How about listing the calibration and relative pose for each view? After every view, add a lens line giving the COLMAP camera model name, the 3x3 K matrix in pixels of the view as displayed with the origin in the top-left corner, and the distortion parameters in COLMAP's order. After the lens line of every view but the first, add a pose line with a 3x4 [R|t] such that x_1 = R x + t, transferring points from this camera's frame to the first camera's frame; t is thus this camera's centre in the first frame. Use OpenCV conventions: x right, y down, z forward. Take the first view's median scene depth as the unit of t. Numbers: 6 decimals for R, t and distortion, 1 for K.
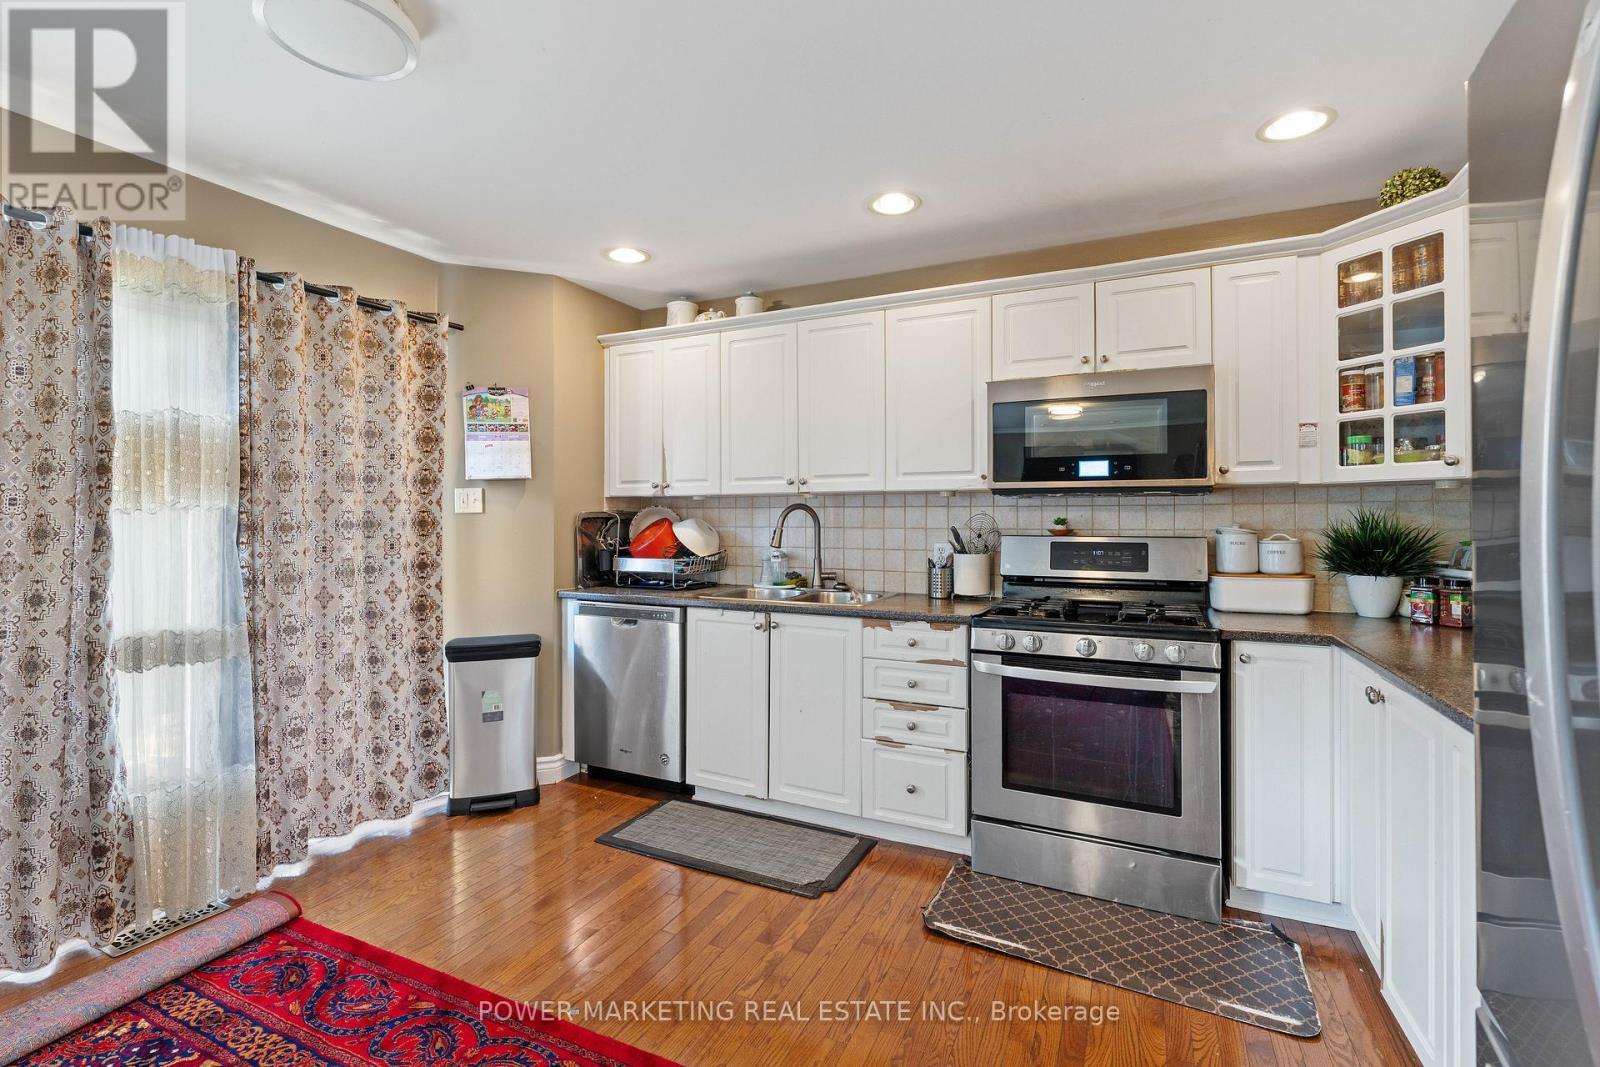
lens RADIAL K [[714.5, 0, 800.7], [0, 714.5, 512.7], [0, 0, 1]] dist [0.000268, 0.000008]
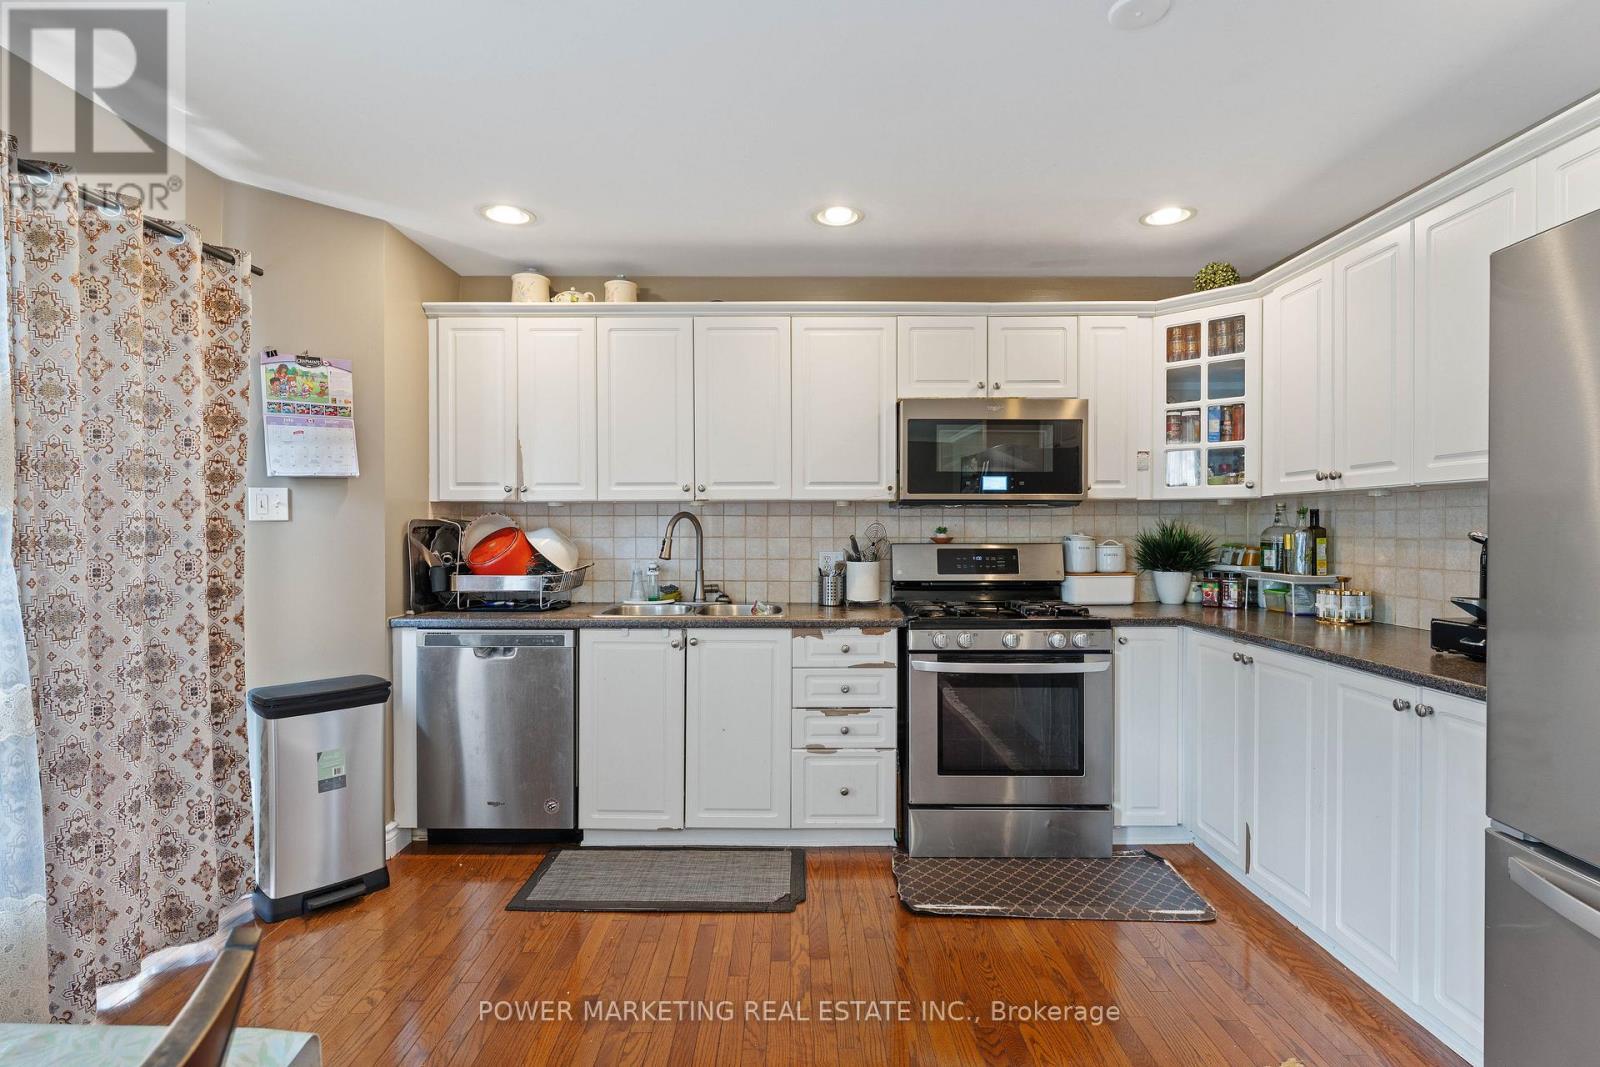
lens RADIAL K [[774.7, 0, 794.7], [0, 774.7, 531.2], [0, 0, 1]] dist [0.000776, 0.000222]
pose [[0.901970, -0.002714, 0.431791, -0.357916], [-0.002726, 0.999925, 0.011979, 0.000001], [-0.431791, -0.011982, 0.901894, 0.029860]]
